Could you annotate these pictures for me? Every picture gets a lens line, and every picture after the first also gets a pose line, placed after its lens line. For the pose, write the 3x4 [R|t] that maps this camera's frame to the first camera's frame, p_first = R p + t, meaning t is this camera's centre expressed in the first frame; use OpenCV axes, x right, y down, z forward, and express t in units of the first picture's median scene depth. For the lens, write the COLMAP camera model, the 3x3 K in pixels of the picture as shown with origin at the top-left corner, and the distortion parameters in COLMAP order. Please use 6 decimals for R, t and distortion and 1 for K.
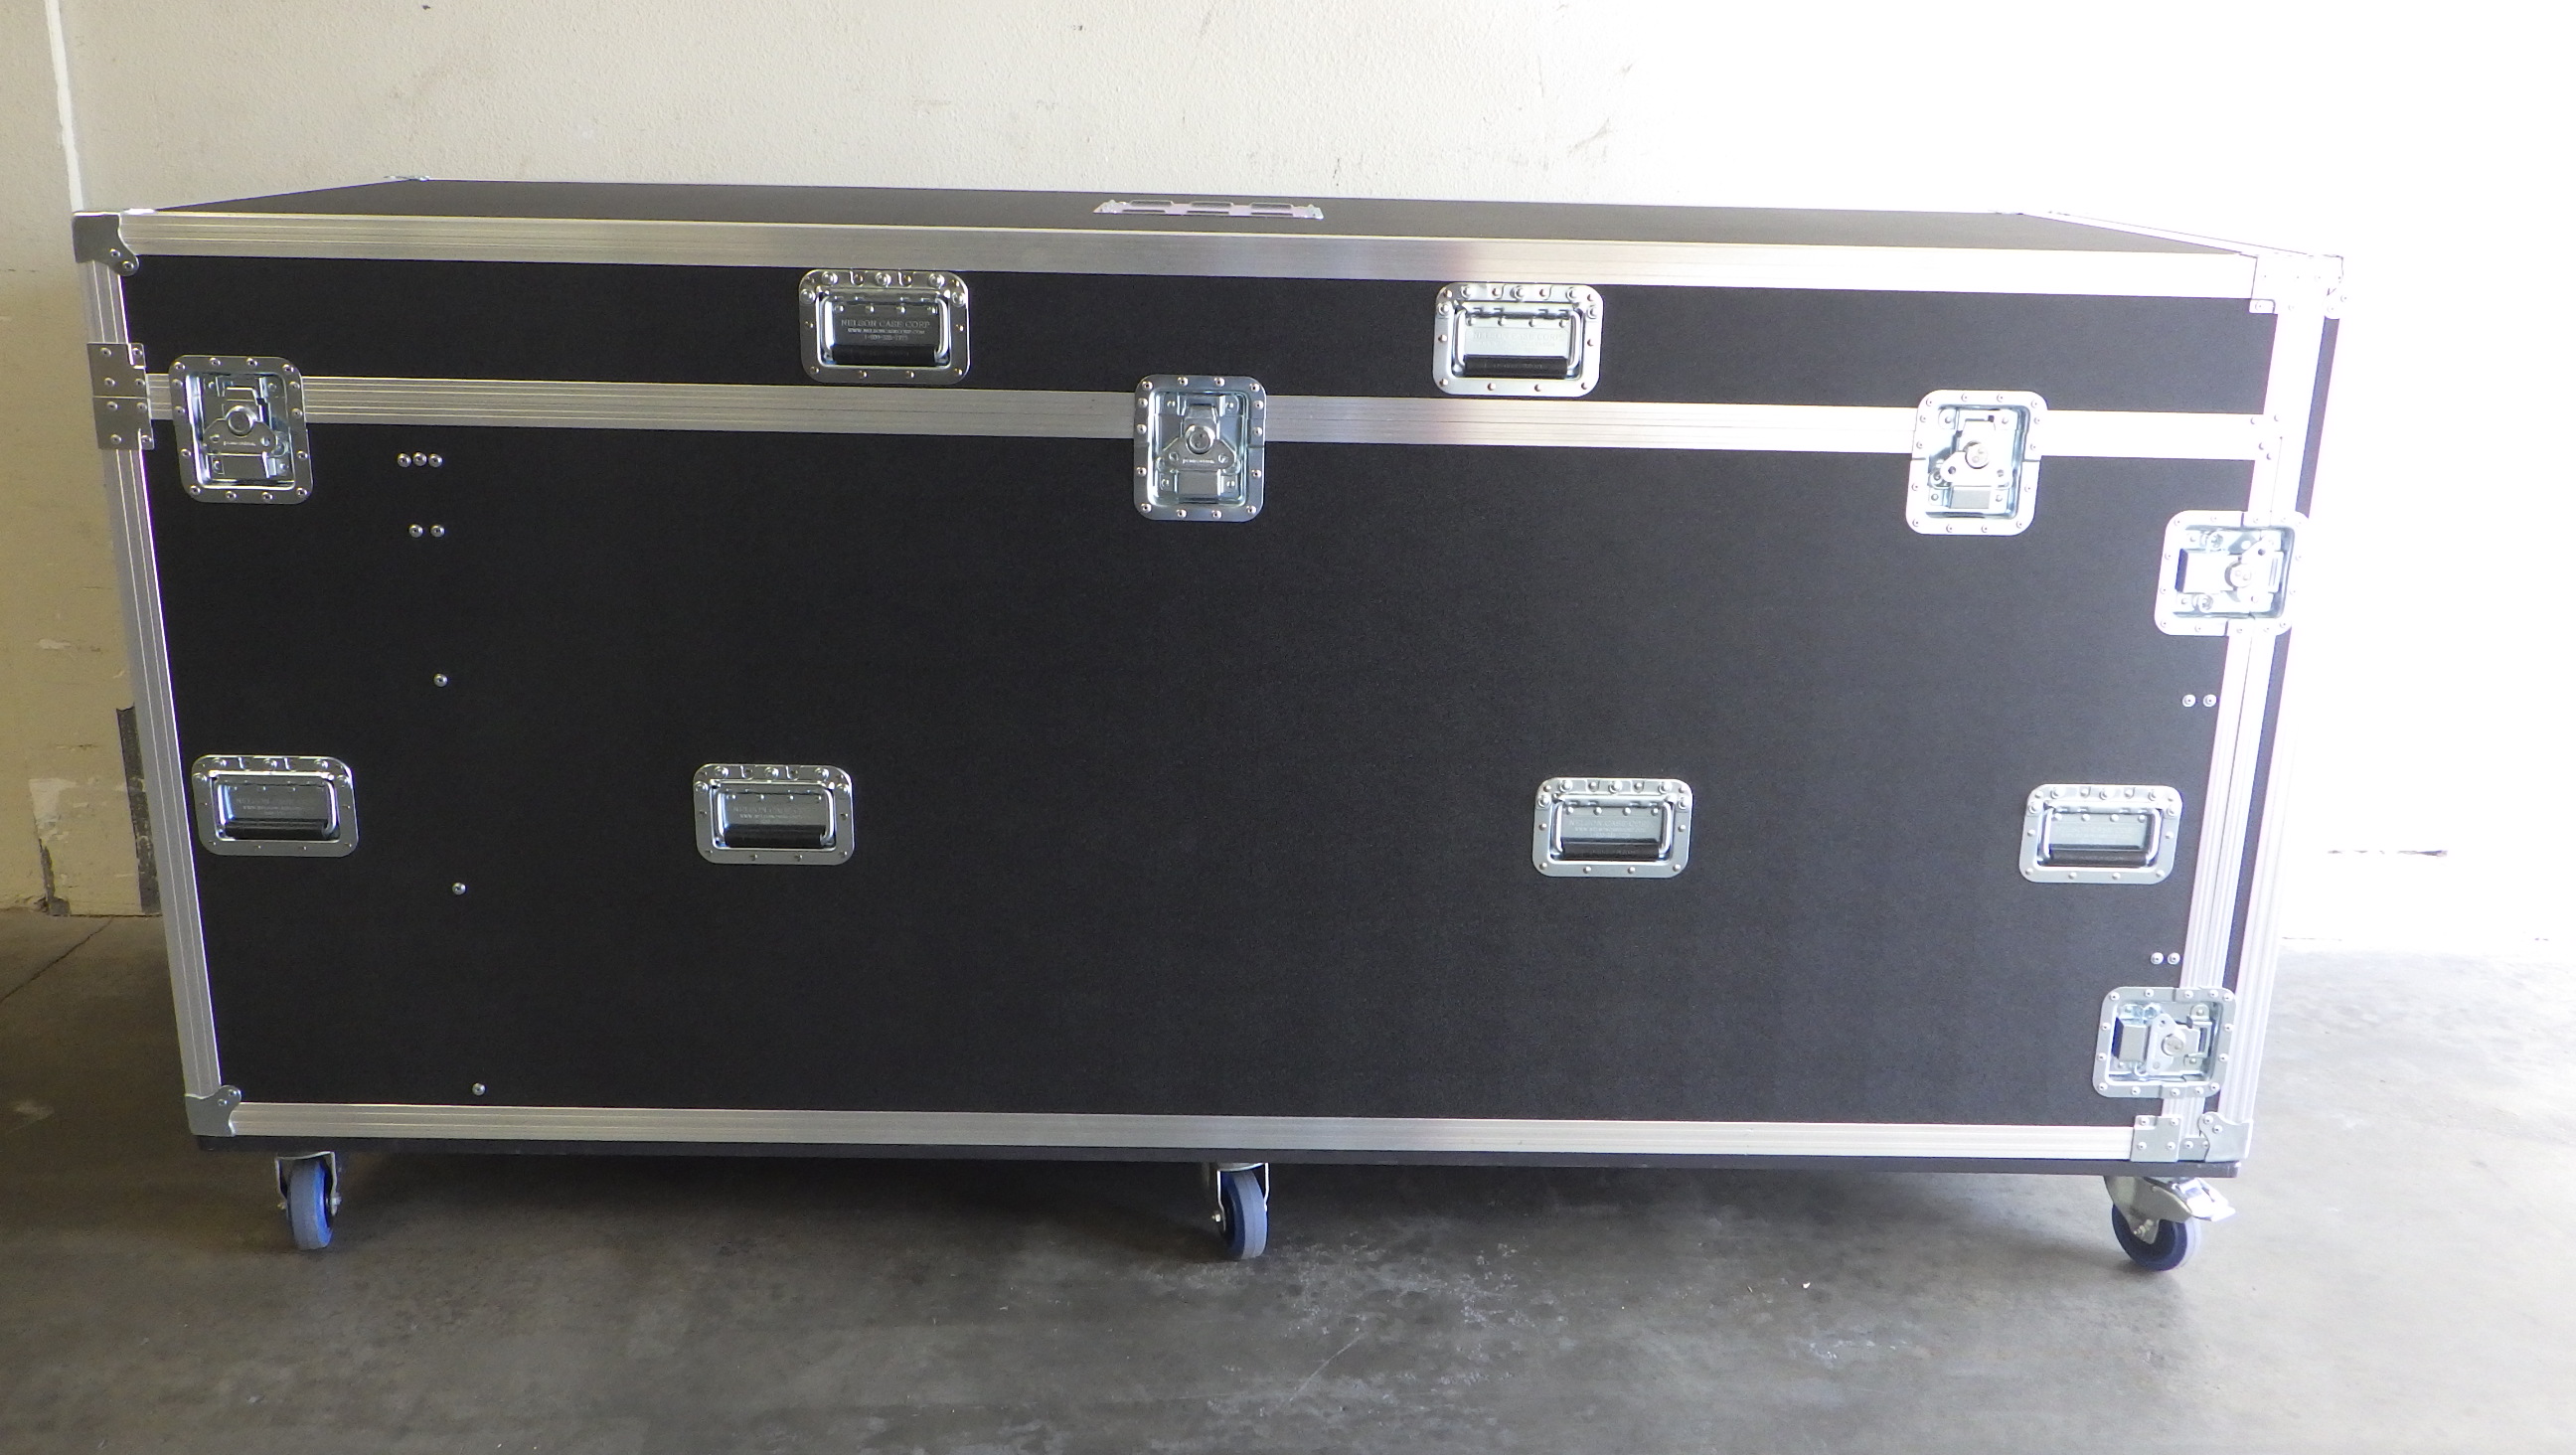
lens RADIAL K [[2161.4, 0, 1289.1], [0, 2161.4, 702.4], [0, 0, 1]] dist [-0.000536, 0.001844]
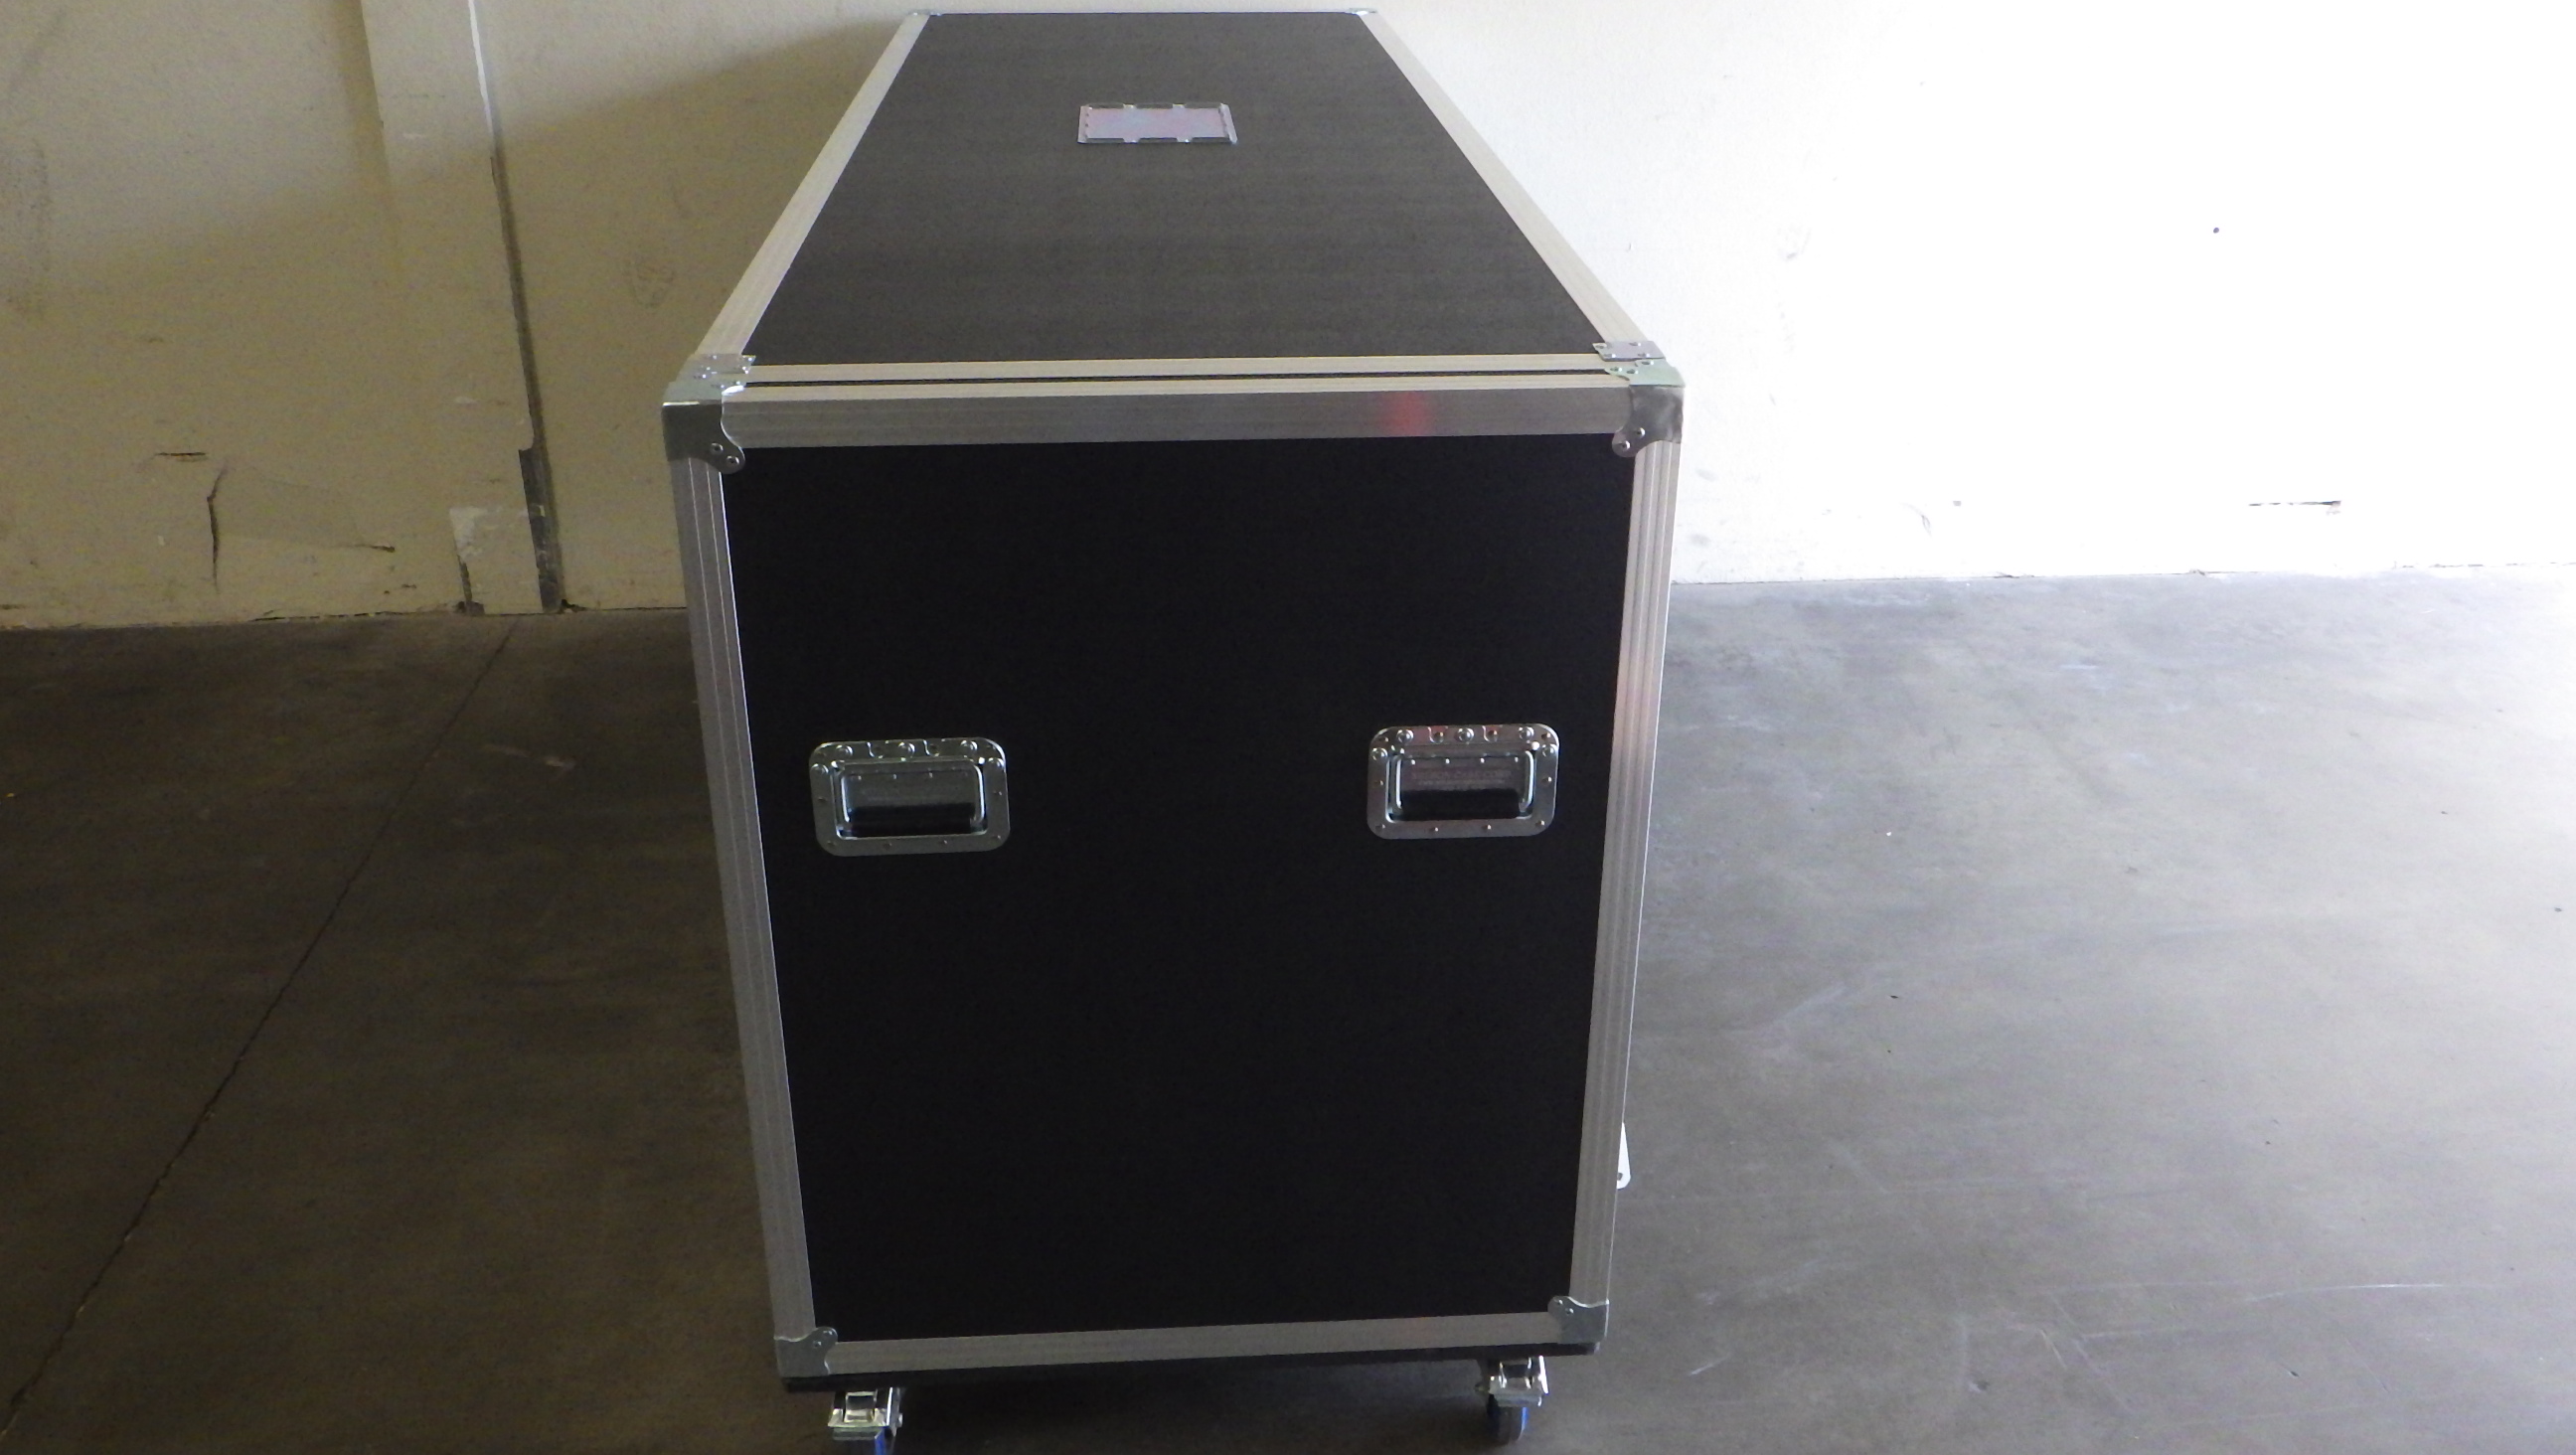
lens RADIAL K [[2161.4, 0, 1291.7], [0, 2161.4, 703.2], [0, 0, 1]] dist [-0.000536, 0.001844]
pose [[0.998362, -0.036927, 0.043706, -0.219534], [0.029297, 0.986043, 0.163891, -0.061667], [-0.049148, -0.162342, 0.985510, -0.381385]]
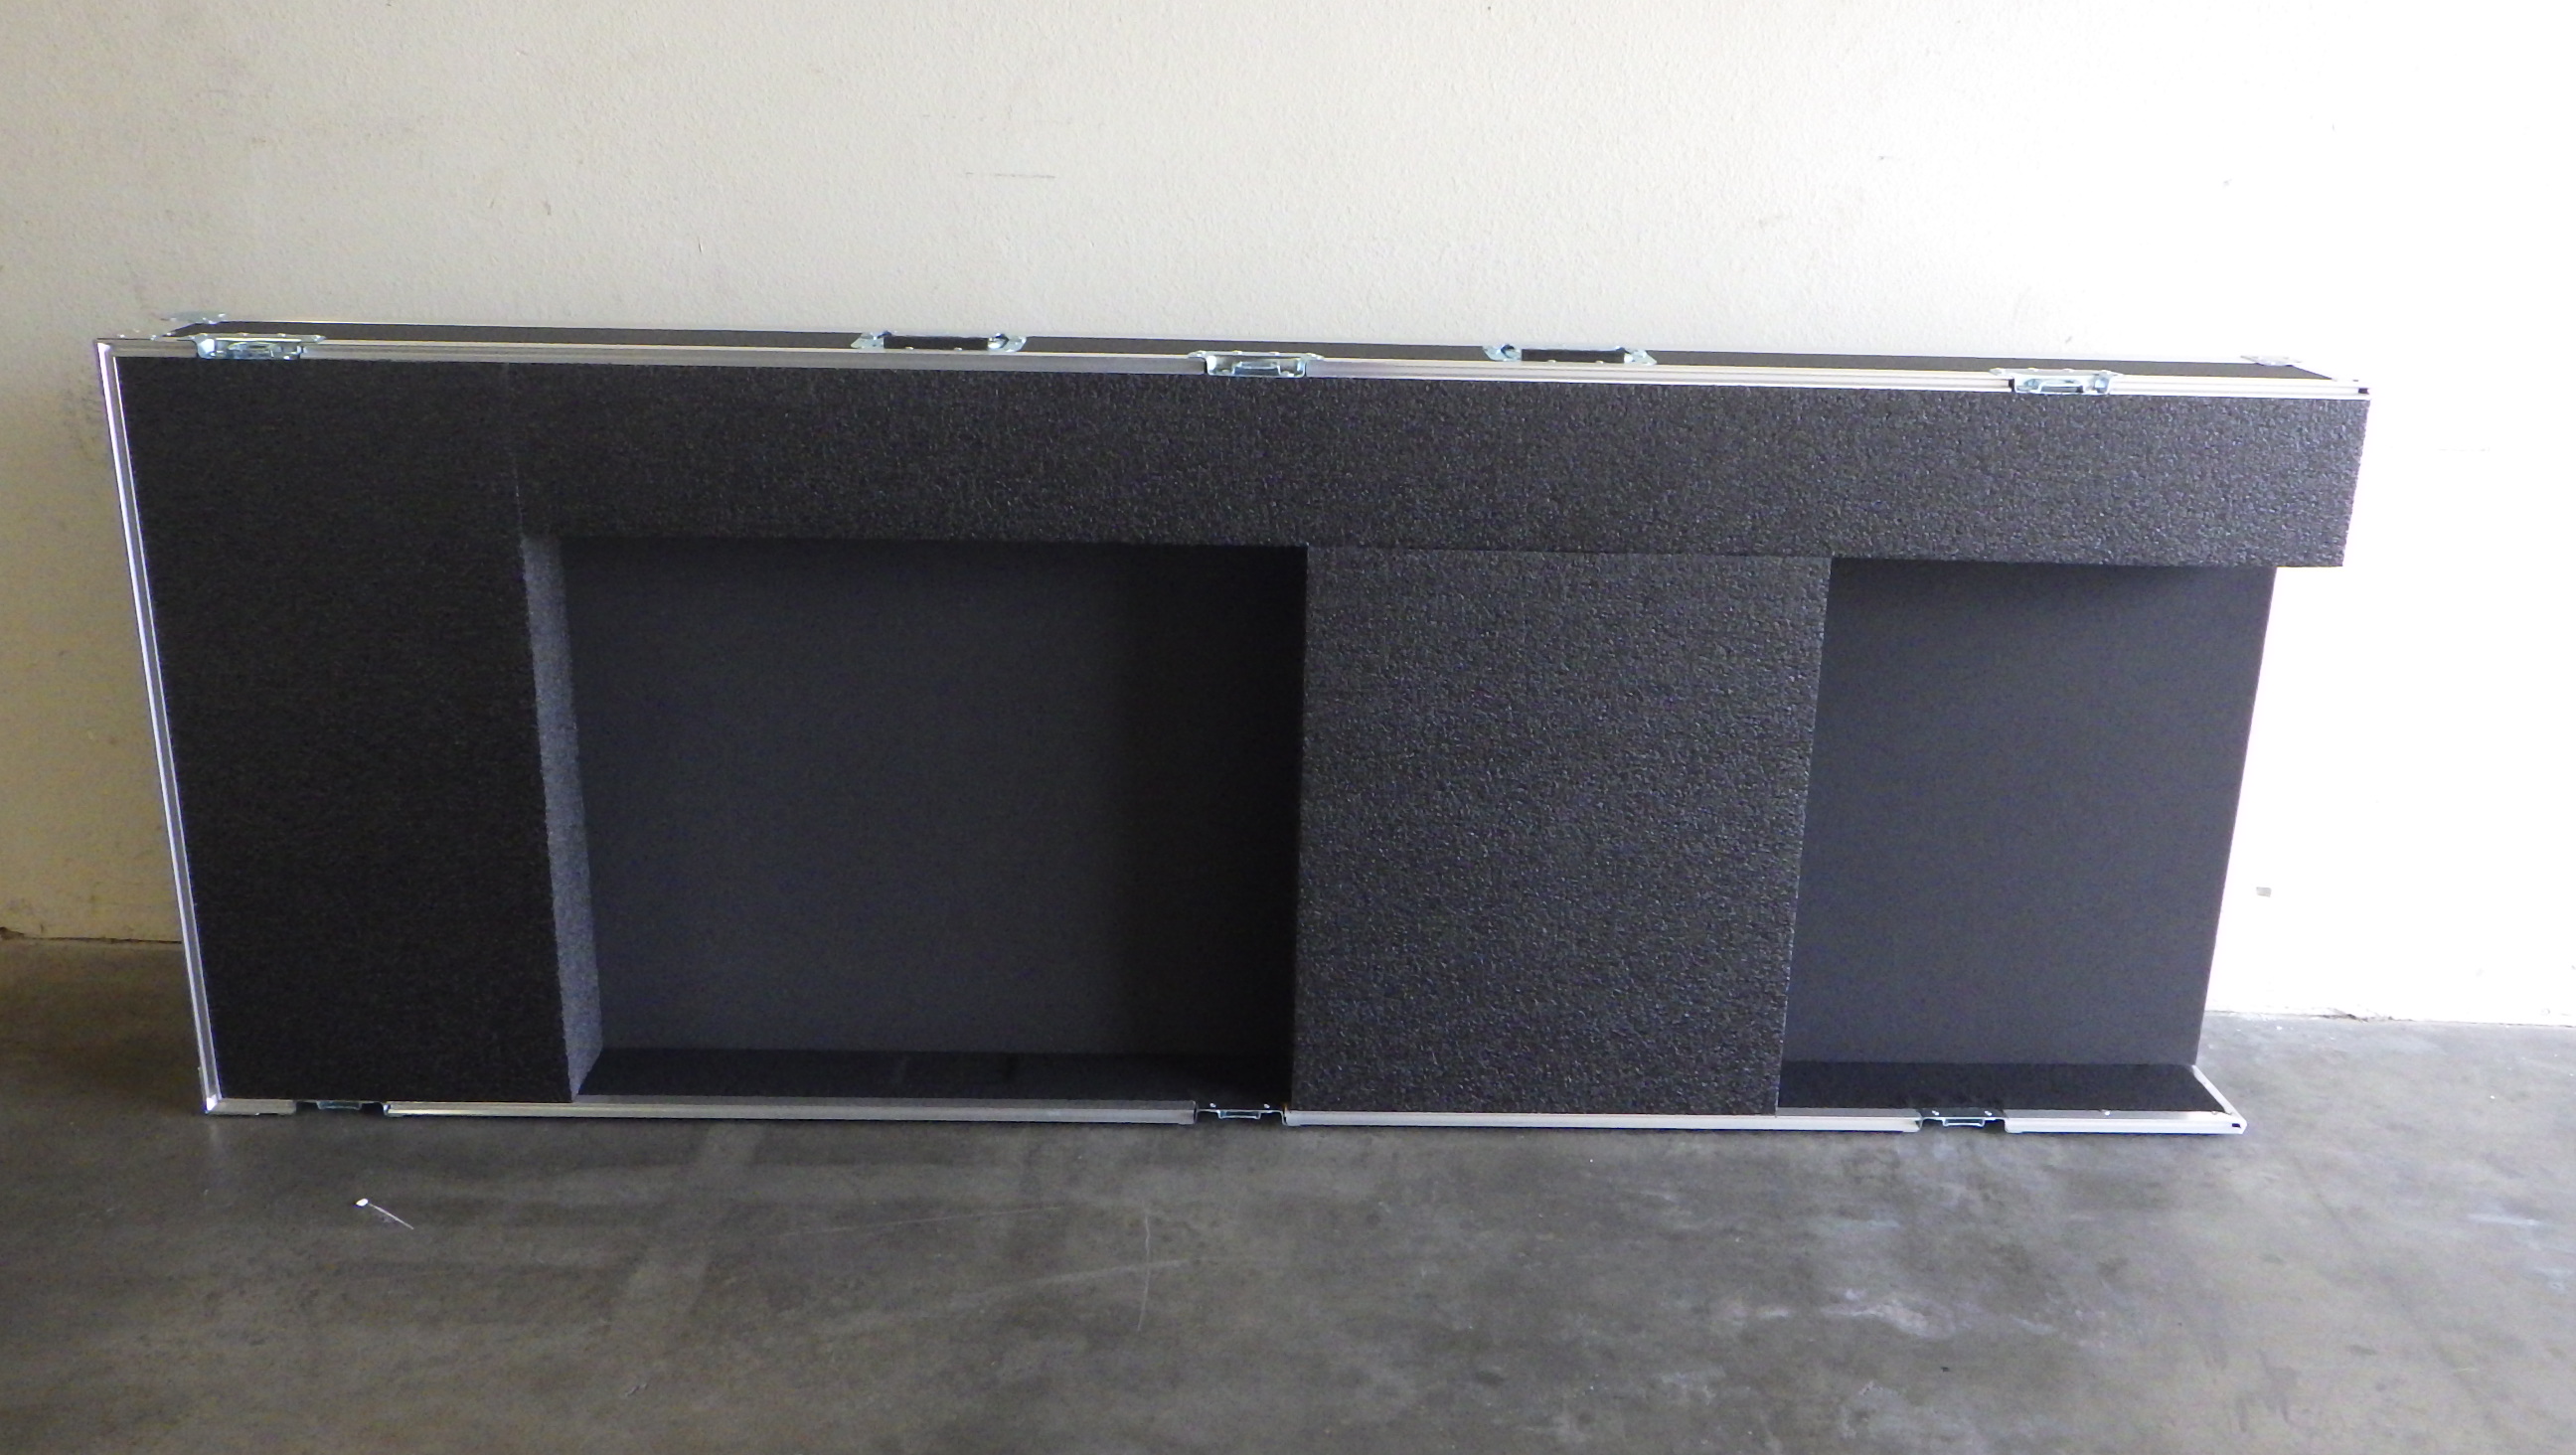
lens RADIAL K [[2161.4, 0, 1290.0], [0, 2161.4, 697.3], [0, 0, 1]] dist [-0.000536, 0.001844]
pose [[0.999027, 0.020218, -0.039184, -0.015887], [-0.017956, 0.998199, 0.057243, -0.063226], [0.040270, -0.056484, 0.997591, 0.336876]]
